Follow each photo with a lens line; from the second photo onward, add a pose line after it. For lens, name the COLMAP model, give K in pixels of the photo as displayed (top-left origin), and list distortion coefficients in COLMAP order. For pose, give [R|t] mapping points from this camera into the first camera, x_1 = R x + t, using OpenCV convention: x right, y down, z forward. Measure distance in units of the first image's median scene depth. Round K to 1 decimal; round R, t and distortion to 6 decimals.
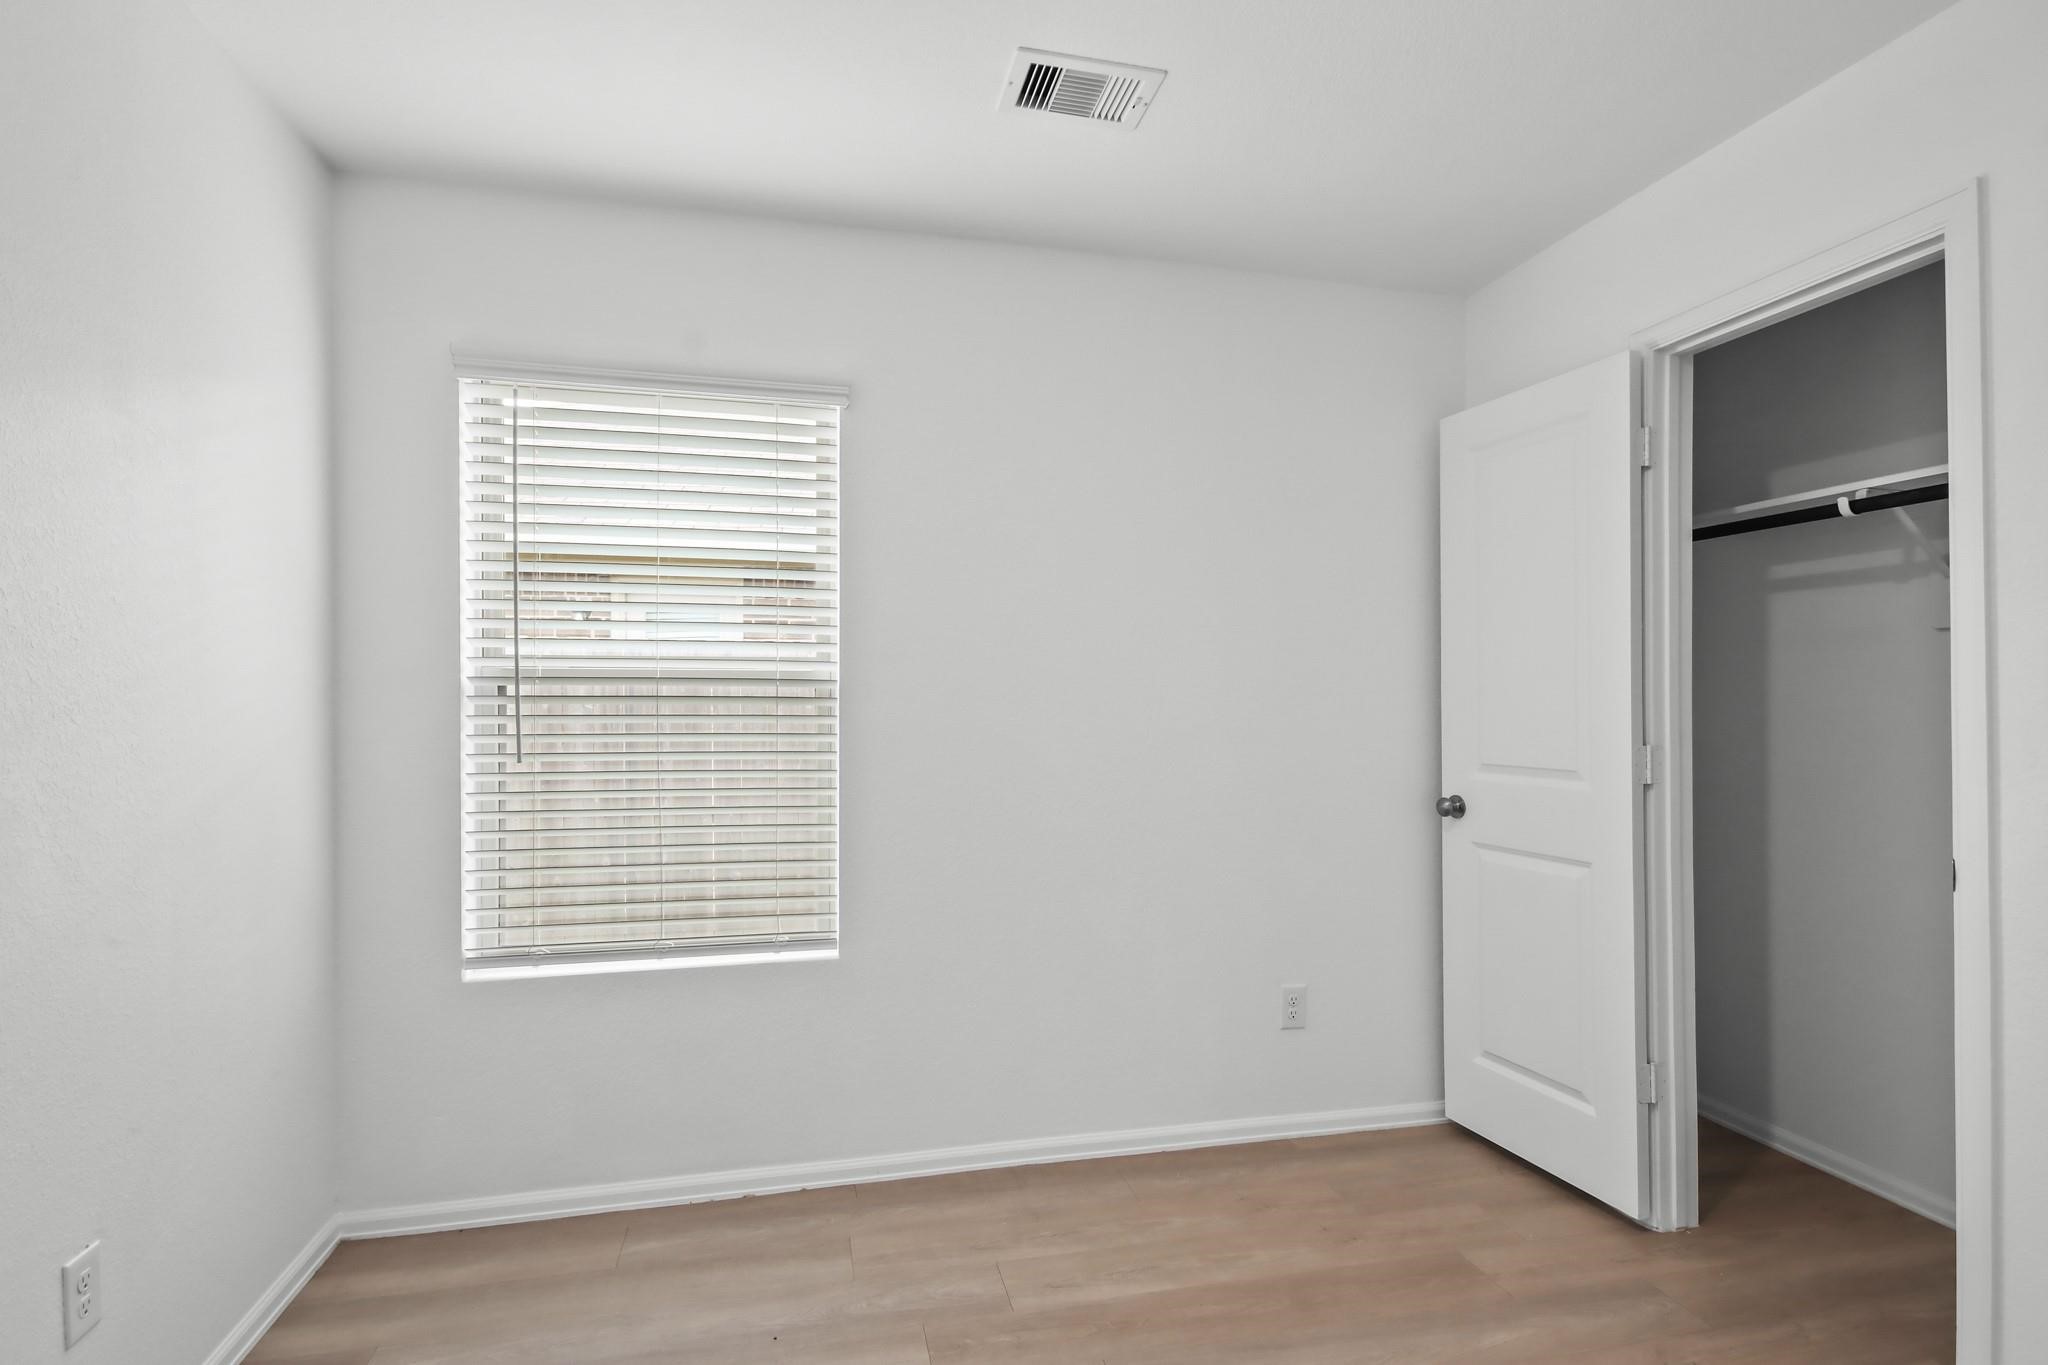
lens RADIAL K [[970.4, 0, 1021.3], [0, 970.4, 701.2], [0, 0, 1]] dist [0.026738, -0.015664]
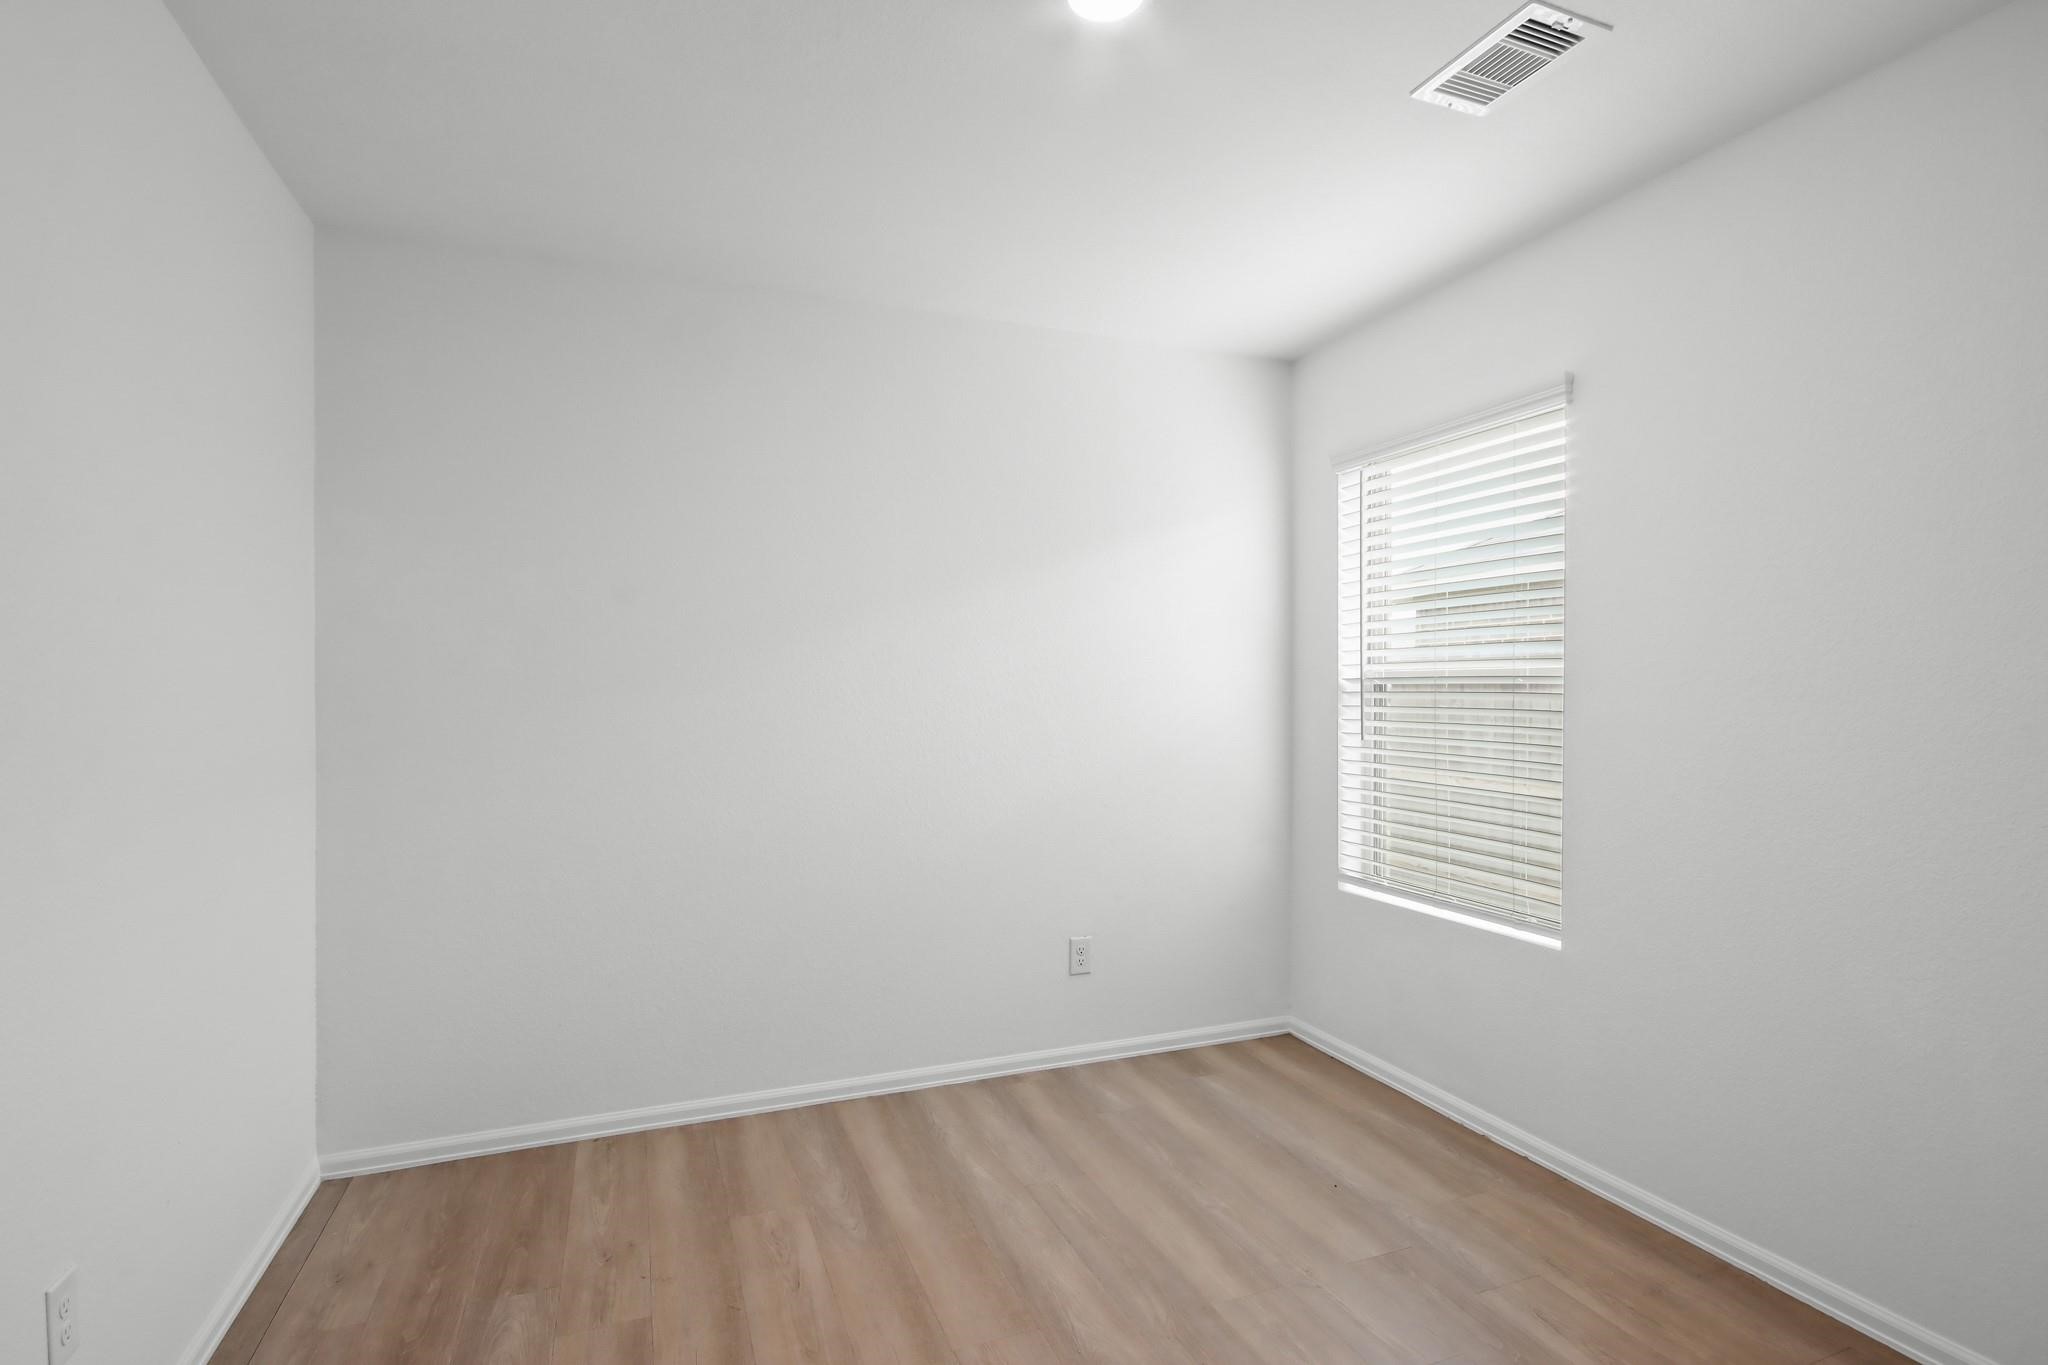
lens RADIAL K [[970.4, 0, 1021.3], [0, 970.4, 701.2], [0, 0, 1]] dist [0.026738, -0.015664]
pose [[0.157360, 0.007350, -0.987514, 0.786656], [0.000819, 0.999971, 0.007573, -0.003549], [0.987541, -0.002000, 0.157350, 0.313238]]
